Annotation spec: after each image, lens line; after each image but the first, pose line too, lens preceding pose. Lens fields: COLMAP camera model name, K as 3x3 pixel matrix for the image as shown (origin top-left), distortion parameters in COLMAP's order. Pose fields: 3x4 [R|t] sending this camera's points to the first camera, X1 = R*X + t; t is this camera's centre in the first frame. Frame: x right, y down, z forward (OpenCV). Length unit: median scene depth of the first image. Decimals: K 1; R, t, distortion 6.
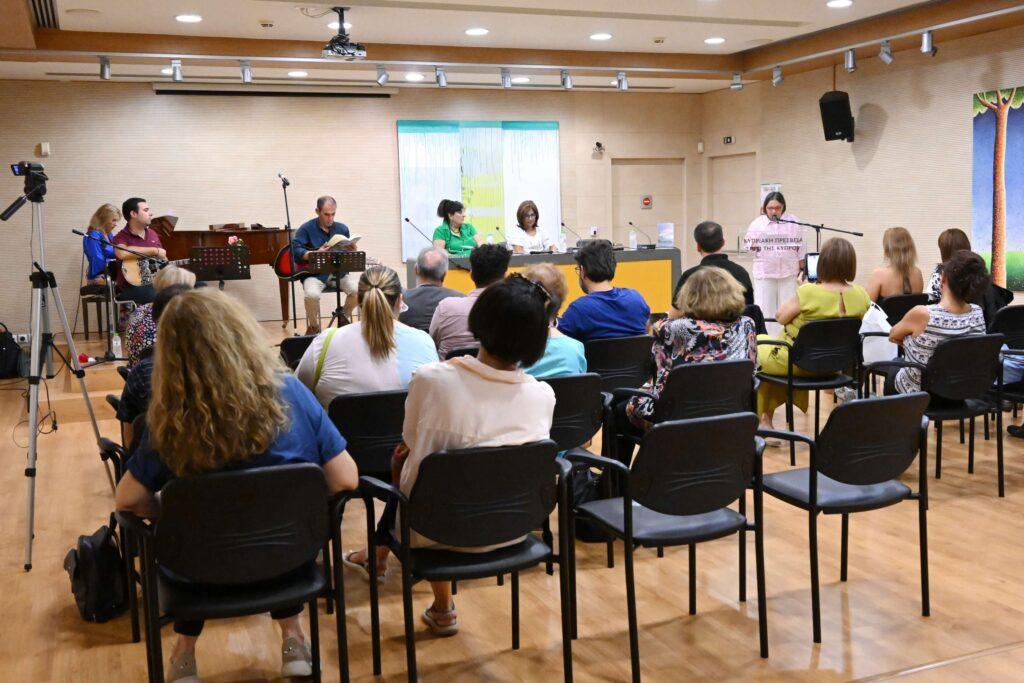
lens RADIAL K [[1034.7, 0, 512.0], [0, 1034.7, 341.5], [0, 0, 1]] dist [-0.014246, -0.003064]
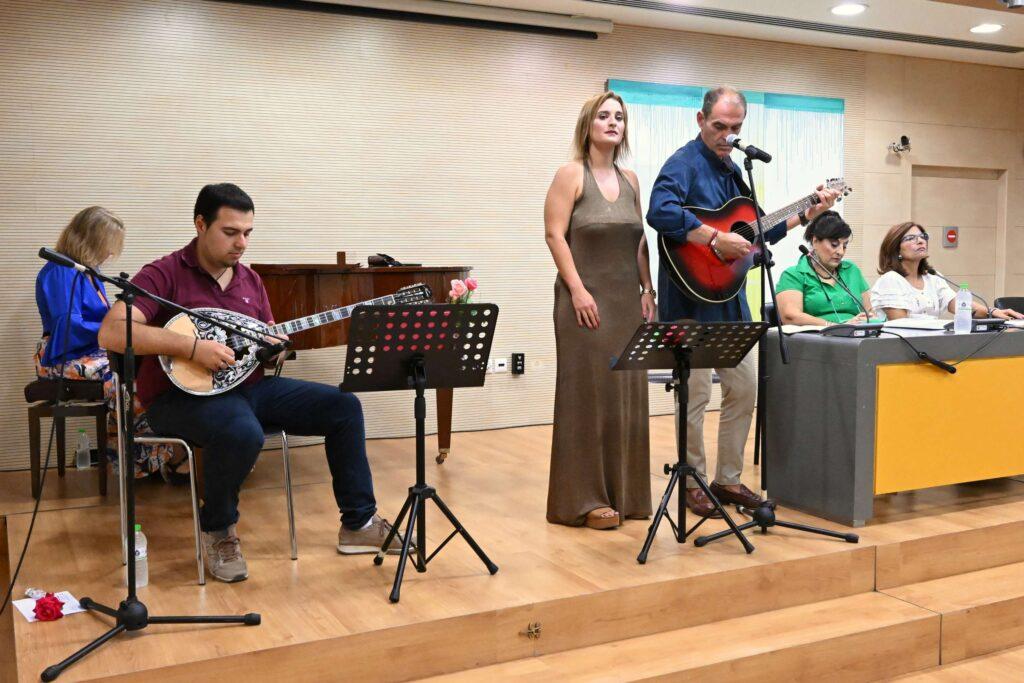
lens RADIAL K [[1034.7, 0, 512.0], [0, 1034.7, 341.5], [0, 0, 1]] dist [-0.014246, -0.003064]
pose [[0.997368, 0.014005, 0.071134, -0.192638], [-0.010563, 0.998766, -0.048525, -0.041751], [-0.071726, 0.047646, 0.996286, 0.431597]]
